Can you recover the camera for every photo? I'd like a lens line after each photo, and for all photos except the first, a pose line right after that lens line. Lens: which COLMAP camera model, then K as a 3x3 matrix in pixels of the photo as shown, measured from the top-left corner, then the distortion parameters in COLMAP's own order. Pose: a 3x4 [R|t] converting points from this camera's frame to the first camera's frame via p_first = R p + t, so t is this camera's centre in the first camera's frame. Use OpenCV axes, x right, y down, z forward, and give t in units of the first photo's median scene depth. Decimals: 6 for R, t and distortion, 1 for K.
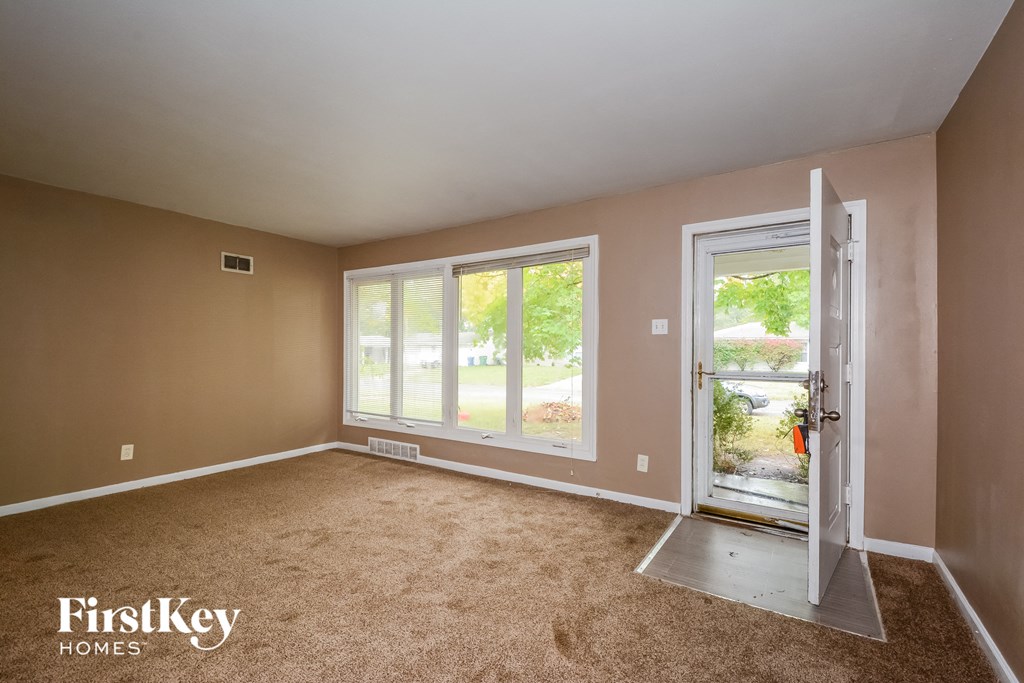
lens RADIAL K [[445.6, 0, 512.0], [0, 445.6, 341.5], [0, 0, 1]] dist [0.014062, -0.019694]
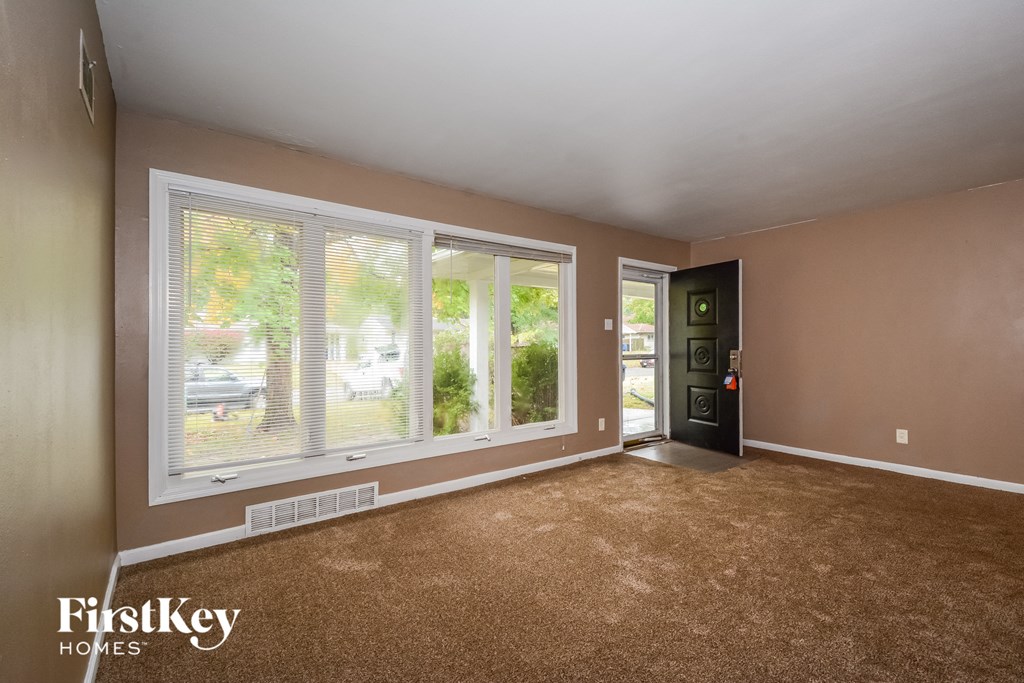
lens RADIAL K [[445.6, 0, 512.0], [0, 445.6, 341.5], [0, 0, 1]] dist [0.014062, -0.019694]
pose [[0.336828, 0.003814, 0.941558, -0.975702], [-0.010173, 0.999948, -0.000412, 0.021426], [-0.941511, -0.009440, 0.336849, 0.723117]]
